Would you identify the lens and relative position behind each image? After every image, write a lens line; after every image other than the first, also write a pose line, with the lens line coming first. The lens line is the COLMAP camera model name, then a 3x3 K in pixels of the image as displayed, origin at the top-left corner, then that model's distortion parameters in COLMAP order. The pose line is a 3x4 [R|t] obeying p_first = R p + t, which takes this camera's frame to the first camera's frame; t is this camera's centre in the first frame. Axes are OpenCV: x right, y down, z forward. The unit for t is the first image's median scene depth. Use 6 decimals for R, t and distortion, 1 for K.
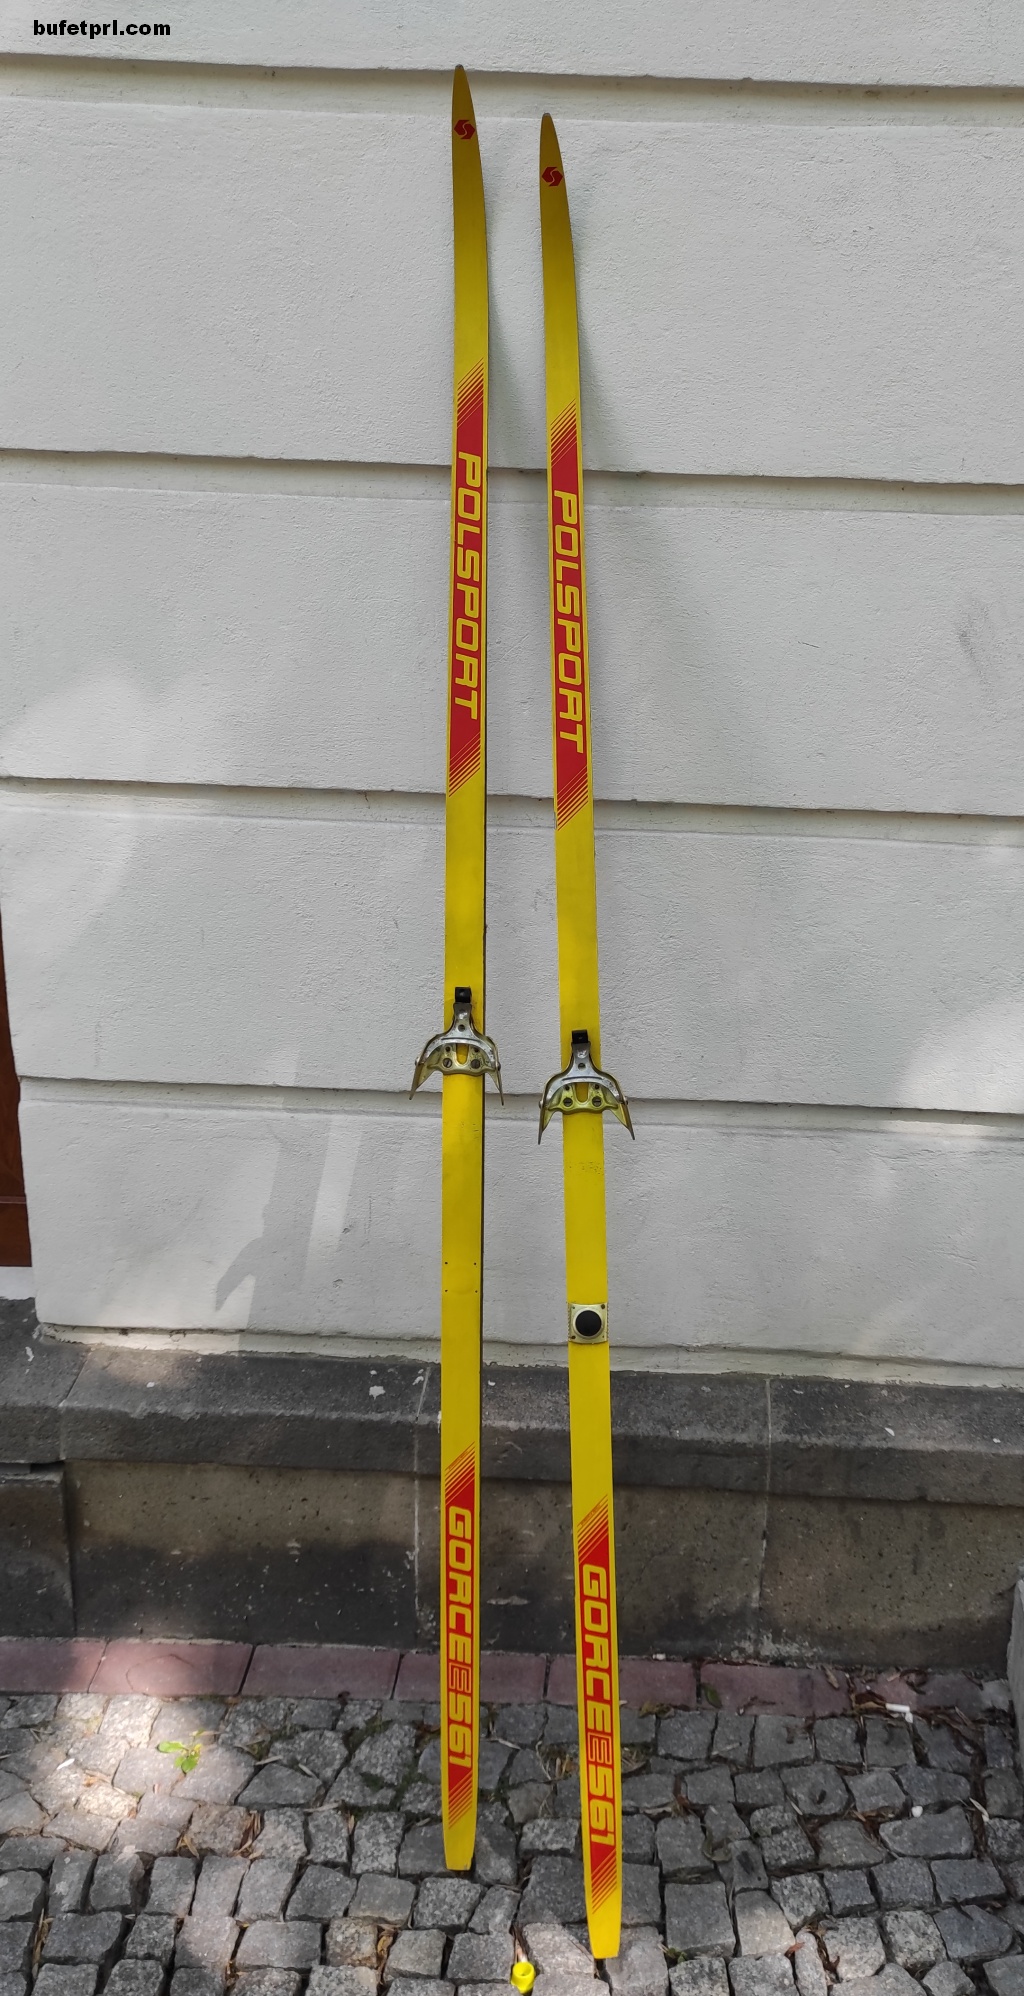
lens RADIAL K [[1597.5, 0, 510.4], [0, 1597.5, 1004.6], [0, 0, 1]] dist [0.017252, -0.028419]
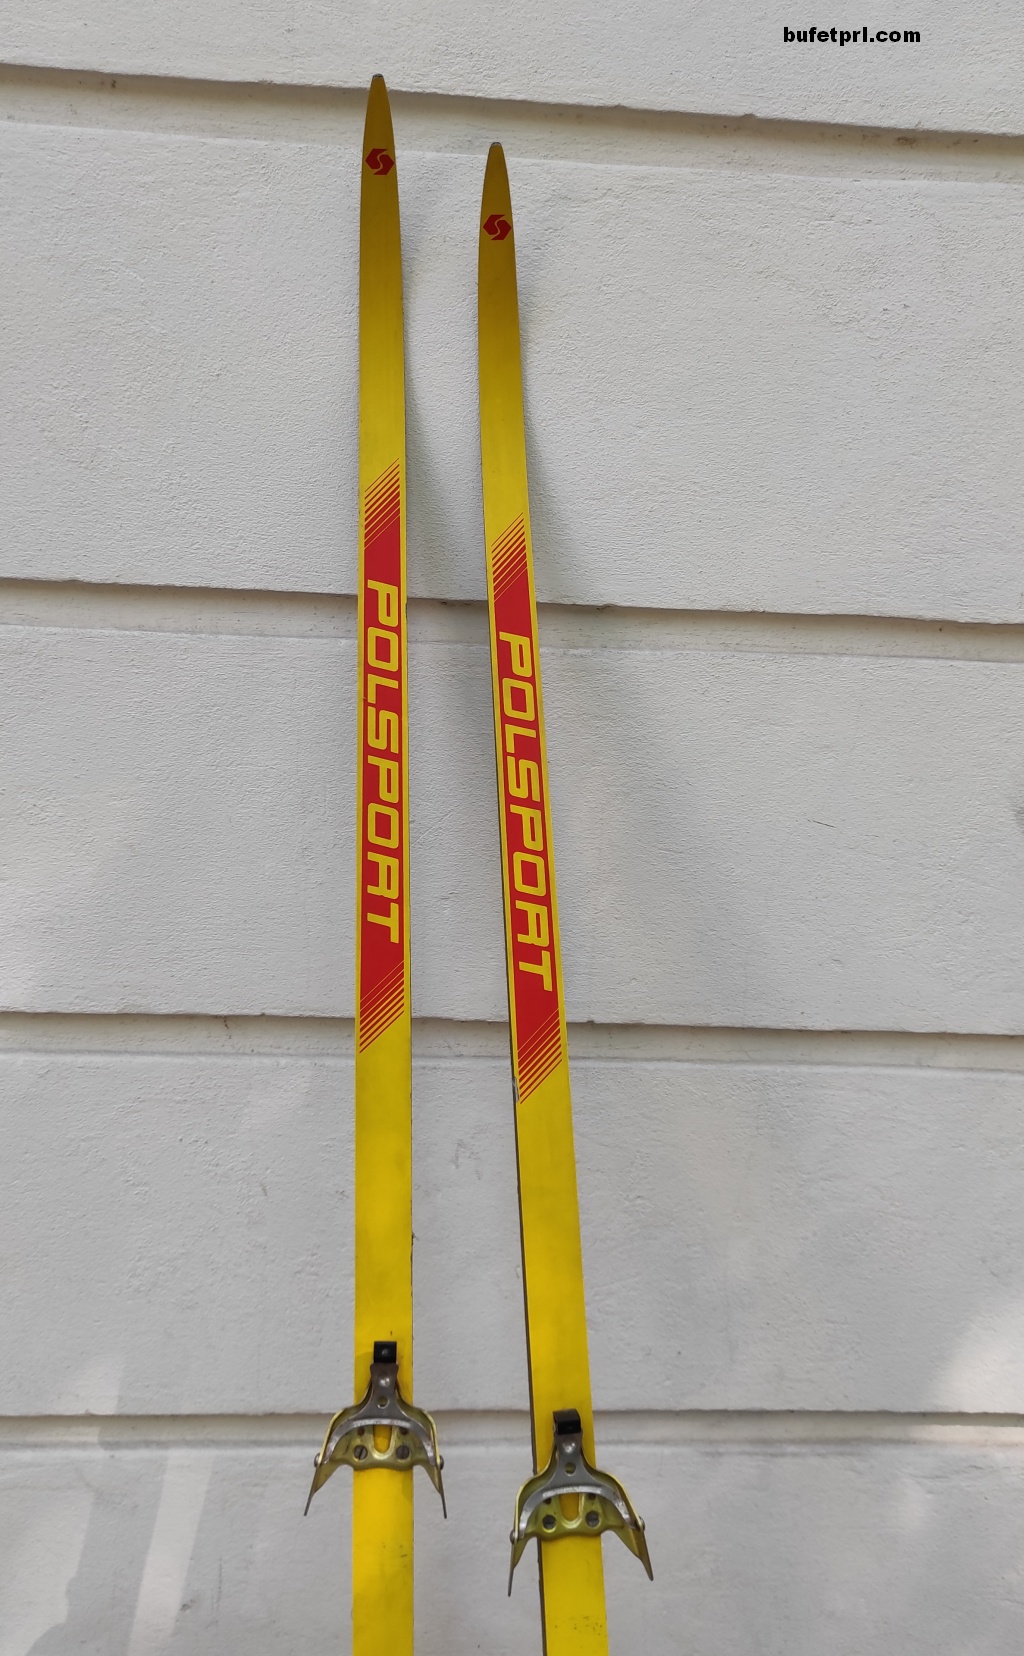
lens RADIAL K [[1612.0, 0, 512.4], [0, 1612.0, 827.4], [0, 0, 1]] dist [0.030514, 0.000000]
pose [[0.992579, -0.008446, 0.121307, -0.055589], [0.026877, 0.988151, -0.151115, -0.117234], [-0.118593, 0.153254, 0.981045, 0.279046]]
